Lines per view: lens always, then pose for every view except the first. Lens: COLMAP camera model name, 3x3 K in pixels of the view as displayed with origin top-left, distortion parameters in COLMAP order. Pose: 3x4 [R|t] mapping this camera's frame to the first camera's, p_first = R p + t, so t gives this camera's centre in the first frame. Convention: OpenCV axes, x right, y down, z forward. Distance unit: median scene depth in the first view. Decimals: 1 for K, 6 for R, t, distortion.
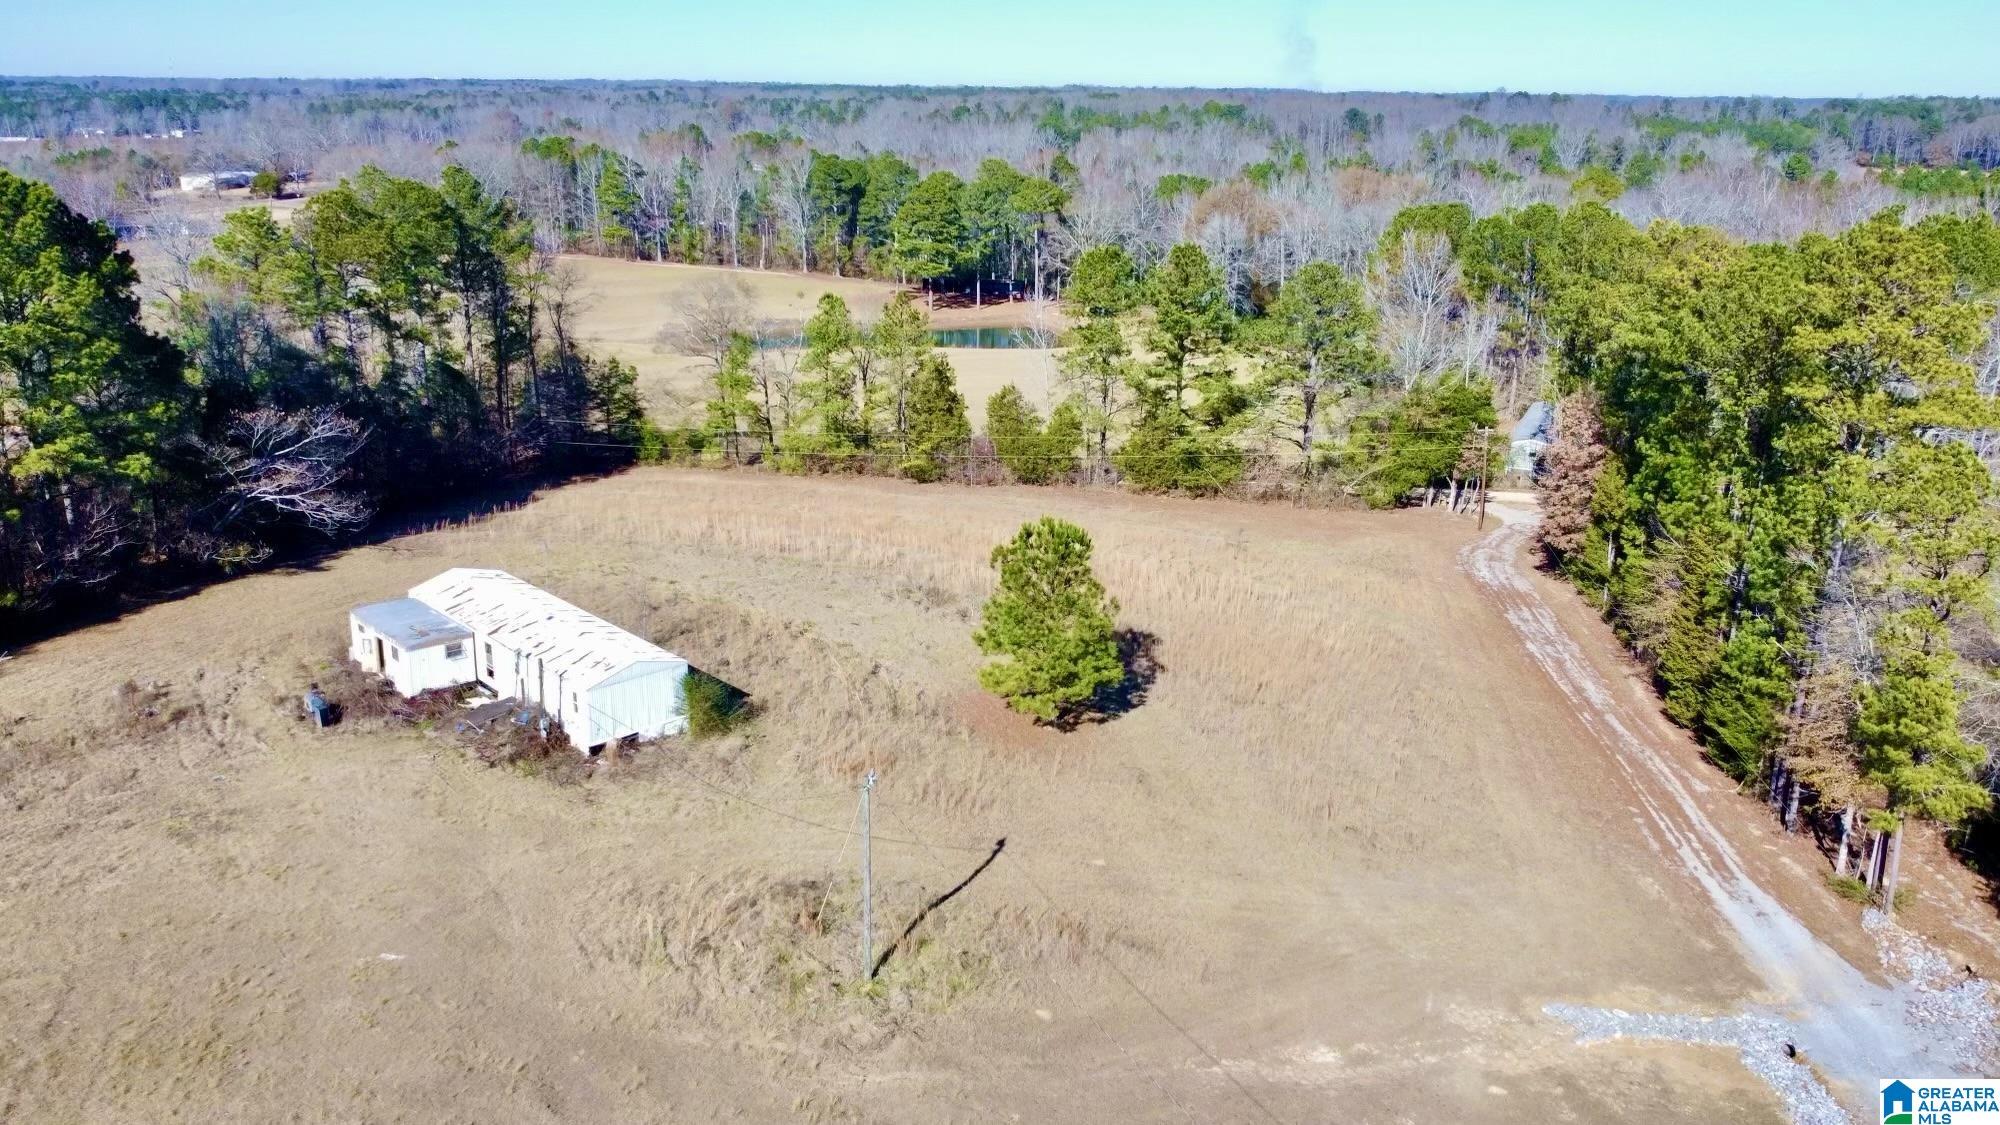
lens RADIAL K [[1510.6, 0, 995.3], [0, 1510.6, 560.6], [0, 0, 1]] dist [0.006381, -0.007800]
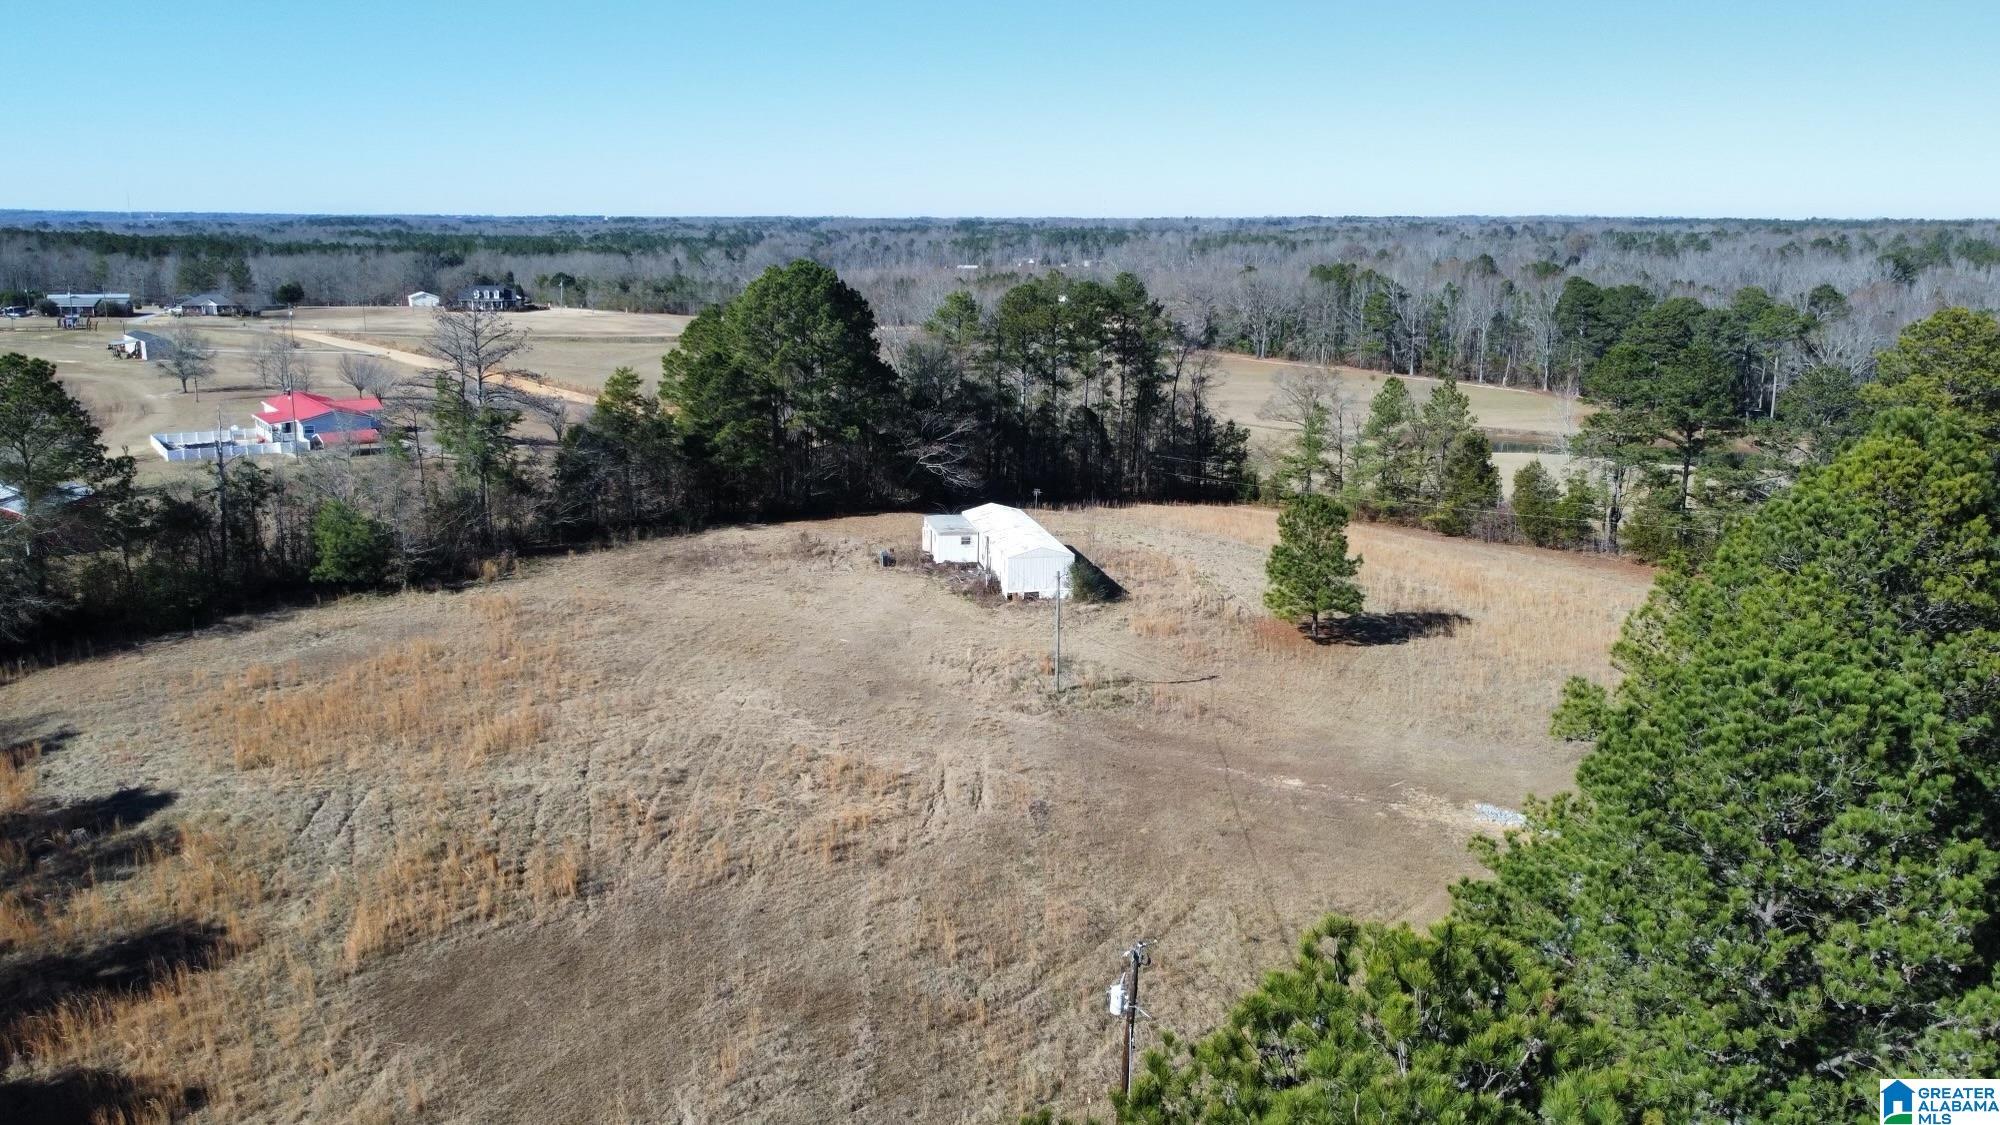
lens RADIAL K [[1510.6, 0, 995.3], [0, 1510.6, 560.6], [0, 0, 1]] dist [0.006381, -0.007800]
pose [[0.851161, 0.108219, -0.513628, 0.256654], [-0.151044, 0.987625, -0.042216, 0.070847], [0.502703, 0.113513, 0.856974, -0.201036]]
